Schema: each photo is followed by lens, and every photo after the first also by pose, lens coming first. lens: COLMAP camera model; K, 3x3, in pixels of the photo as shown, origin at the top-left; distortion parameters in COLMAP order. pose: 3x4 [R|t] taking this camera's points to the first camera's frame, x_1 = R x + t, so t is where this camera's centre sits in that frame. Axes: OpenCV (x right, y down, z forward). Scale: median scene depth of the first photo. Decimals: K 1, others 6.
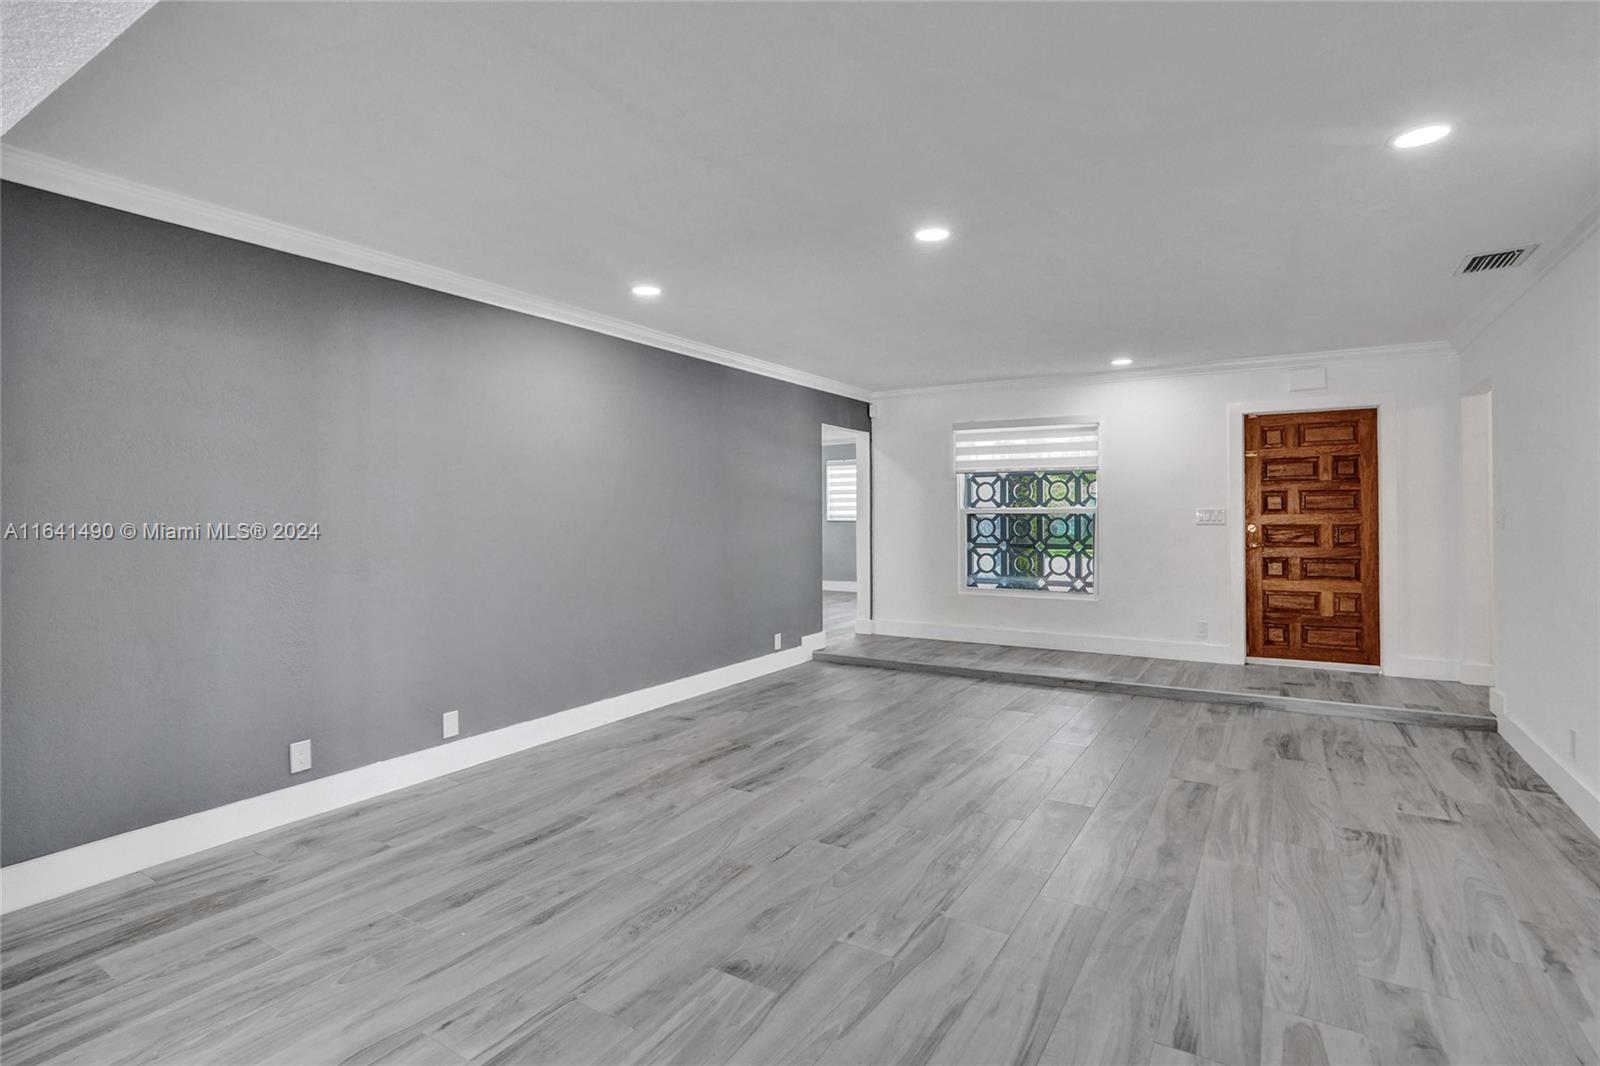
lens RADIAL K [[762.0, 0, 802.7], [0, 762.0, 525.7], [0, 0, 1]] dist [-0.016271, 0.007818]
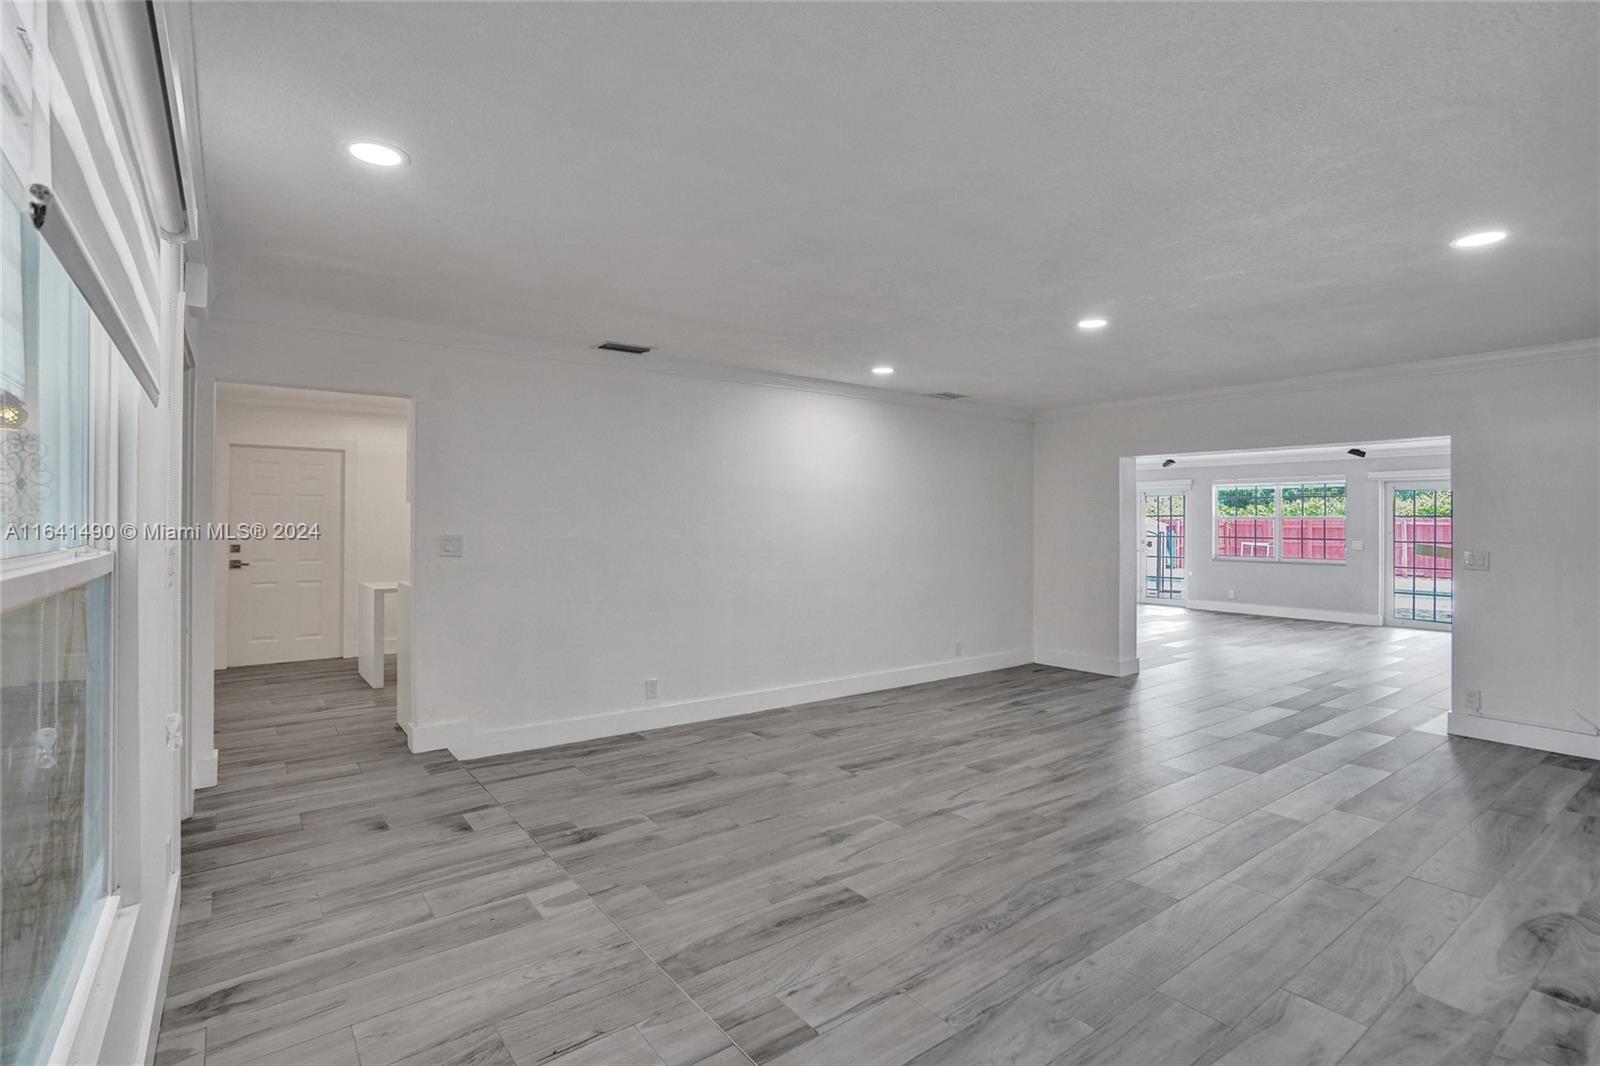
lens RADIAL K [[762.0, 0, 799.8], [0, 762.0, 525.6], [0, 0, 1]] dist [-0.016271, 0.007818]
pose [[-0.931643, 0.002155, 0.363369, 0.158835], [0.007438, 0.999886, 0.013140, -0.063772], [-0.363299, 0.014944, -0.931553, 2.221661]]
